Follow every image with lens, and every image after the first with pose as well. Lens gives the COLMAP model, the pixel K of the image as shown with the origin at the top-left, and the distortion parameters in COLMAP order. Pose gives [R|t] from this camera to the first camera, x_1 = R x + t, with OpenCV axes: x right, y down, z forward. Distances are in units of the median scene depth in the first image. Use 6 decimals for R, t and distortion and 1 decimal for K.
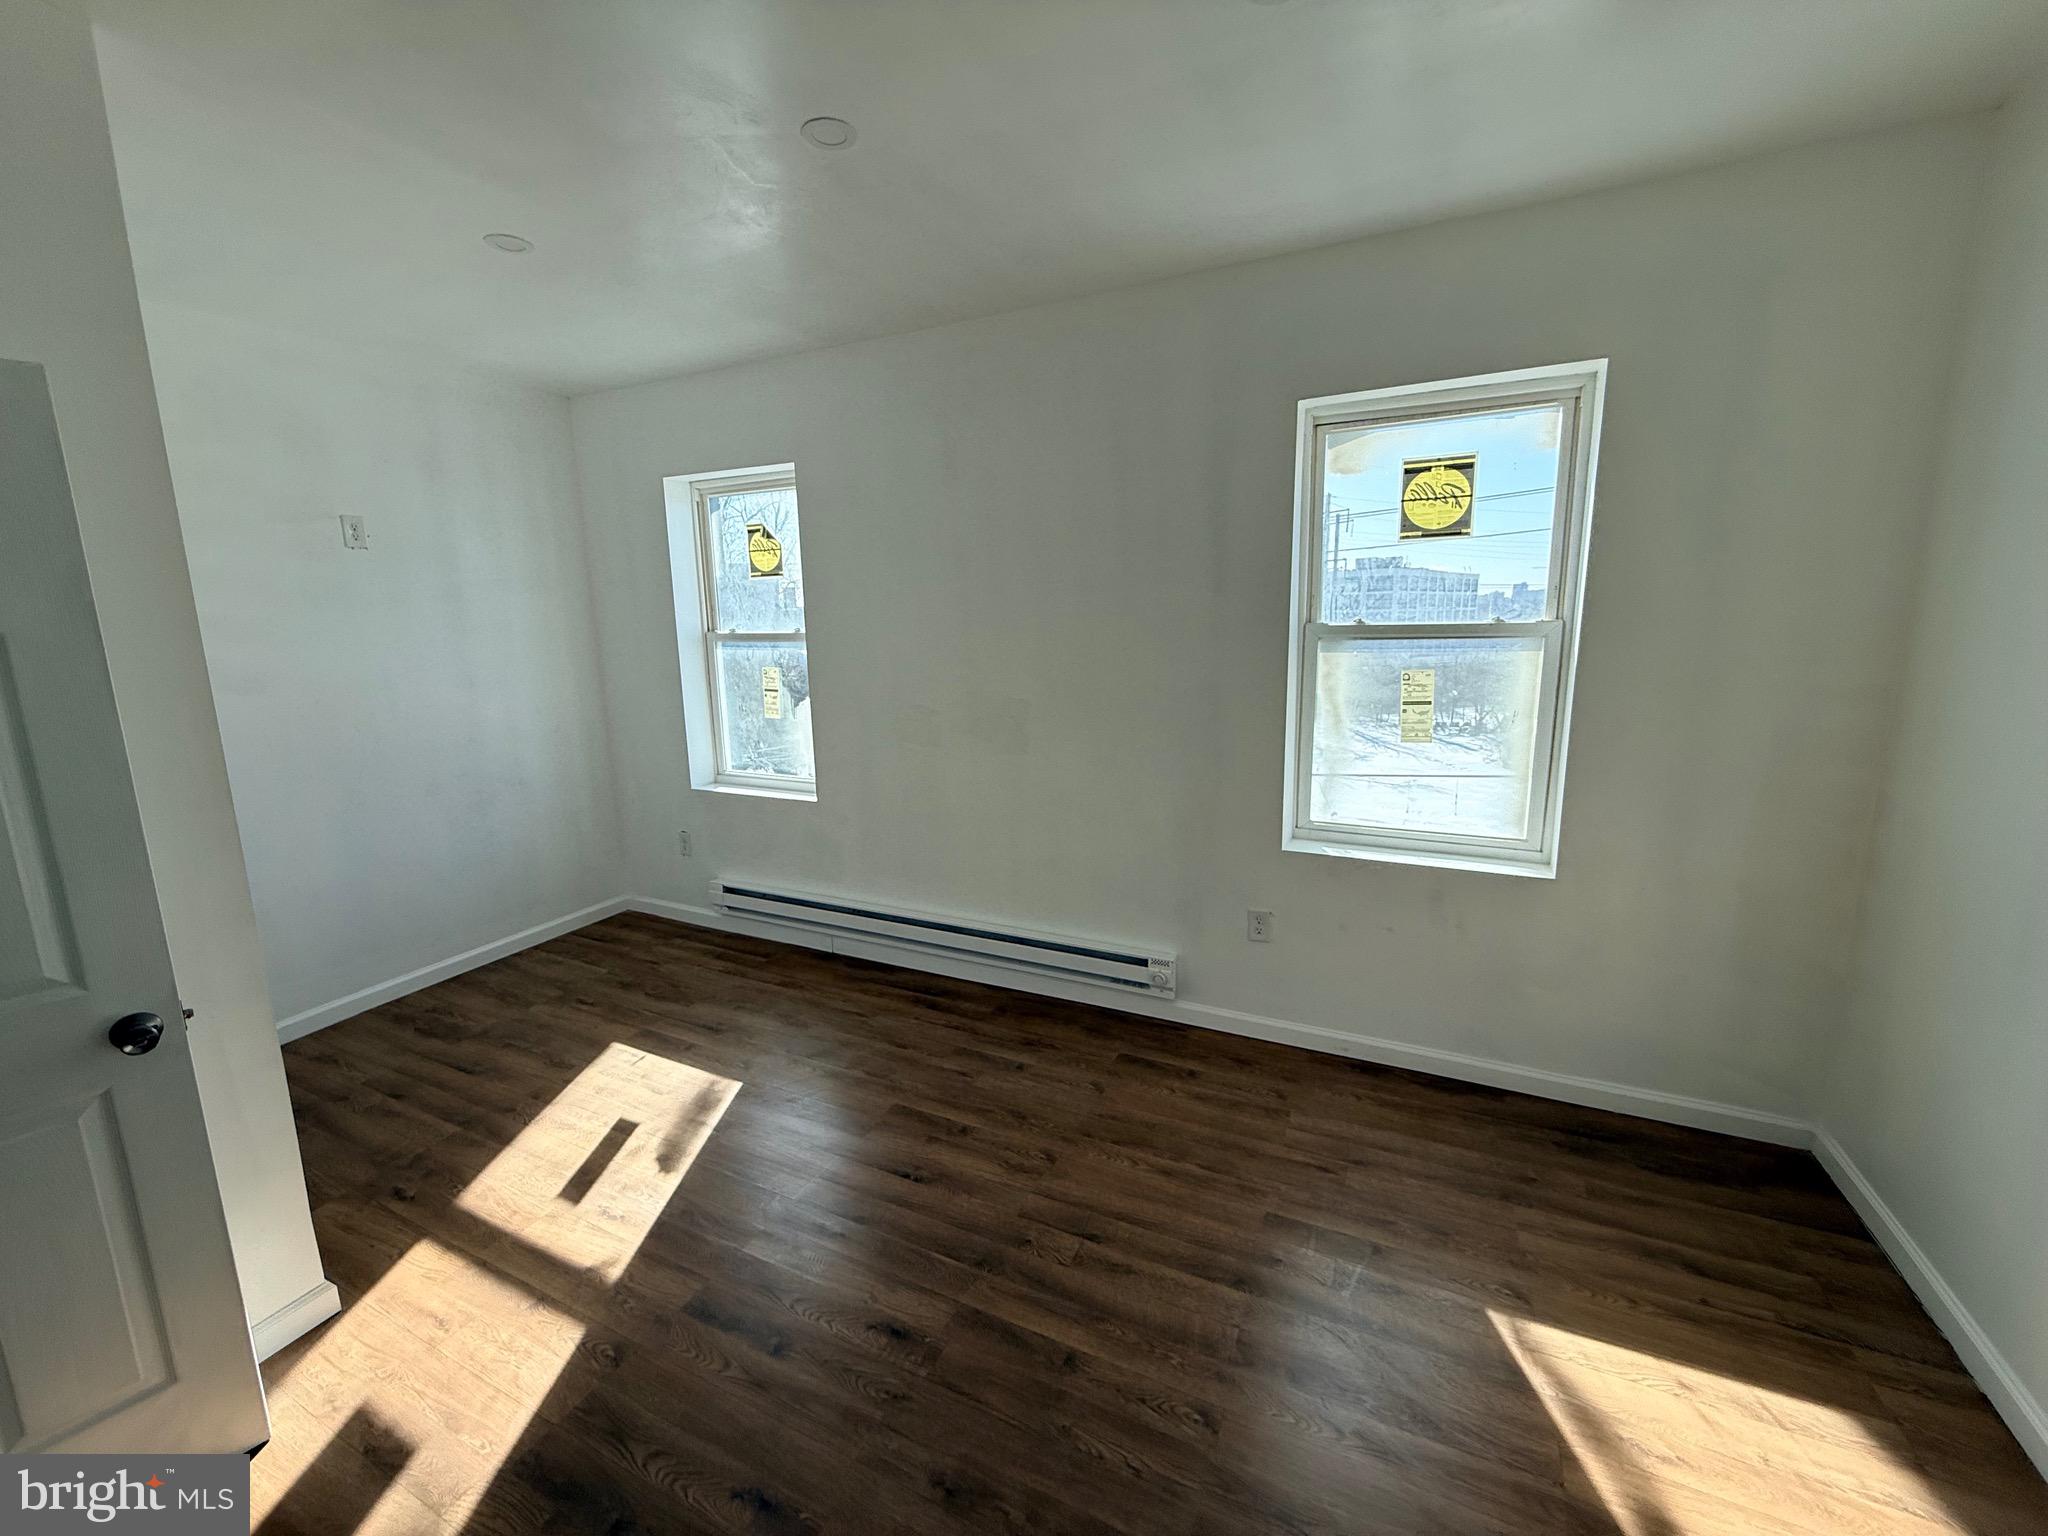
lens RADIAL K [[810.4, 0, 1023.8], [0, 810.4, 768.1], [0, 0, 1]] dist [-0.002407, 0.000300]
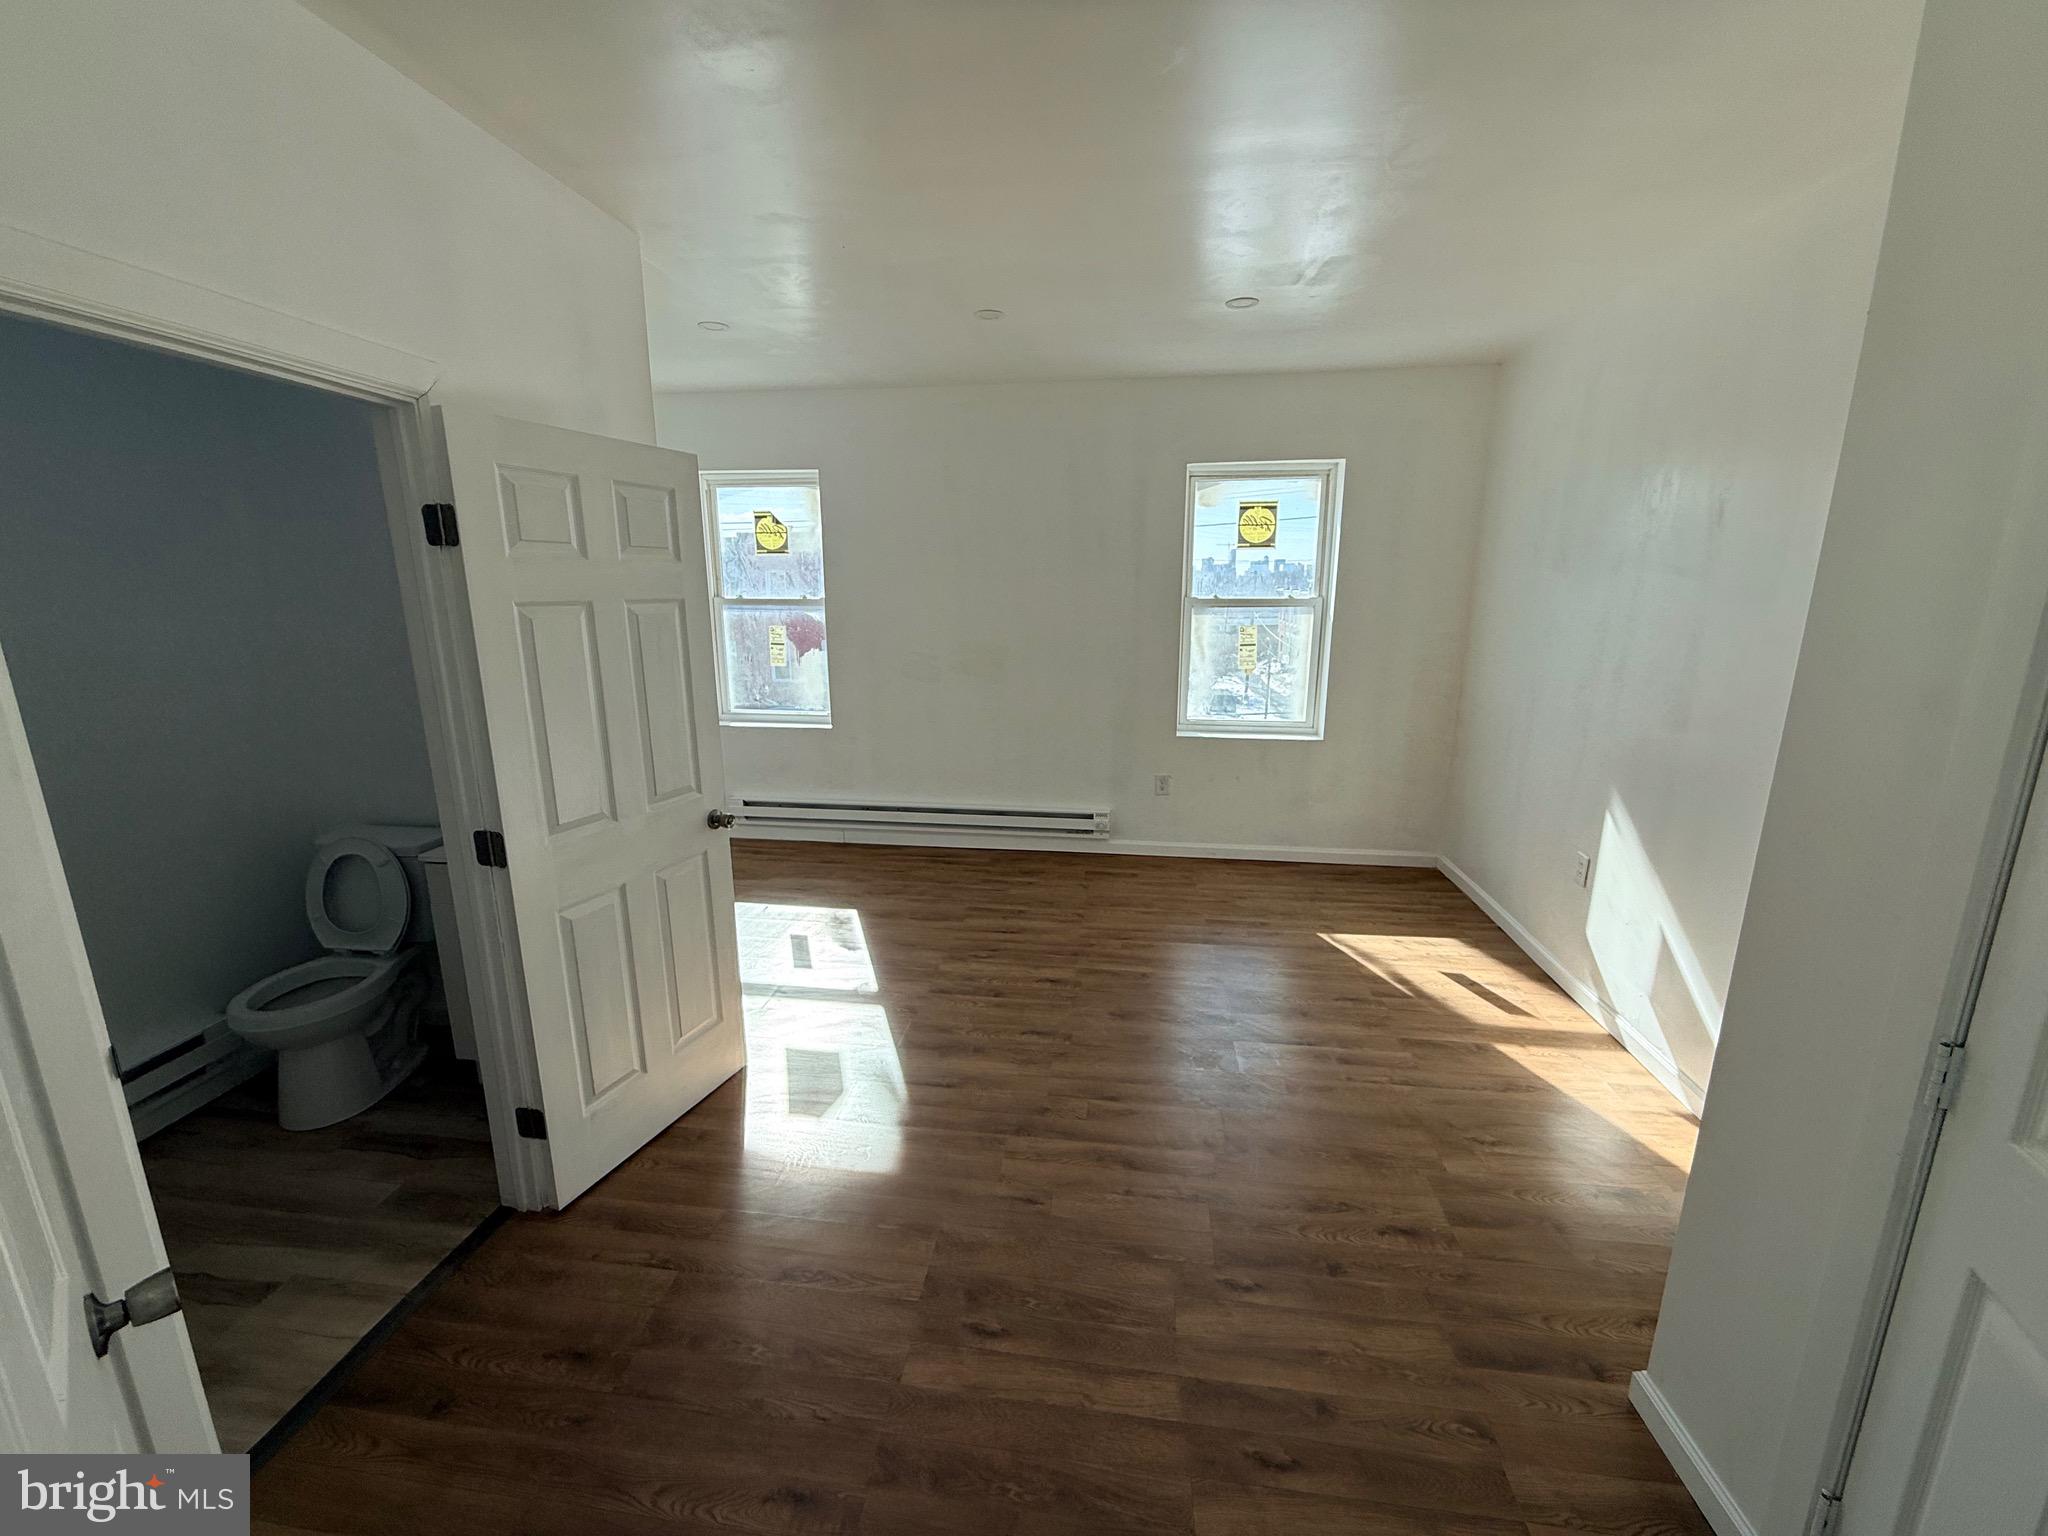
lens RADIAL K [[810.4, 0, 1021.3], [0, 810.4, 770.1], [0, 0, 1]] dist [-0.002407, 0.000300]
pose [[0.949209, -0.055717, 0.309672, -0.503466], [0.041463, 0.997764, 0.052427, 0.072123], [-0.311901, -0.036924, 0.949397, -0.473262]]
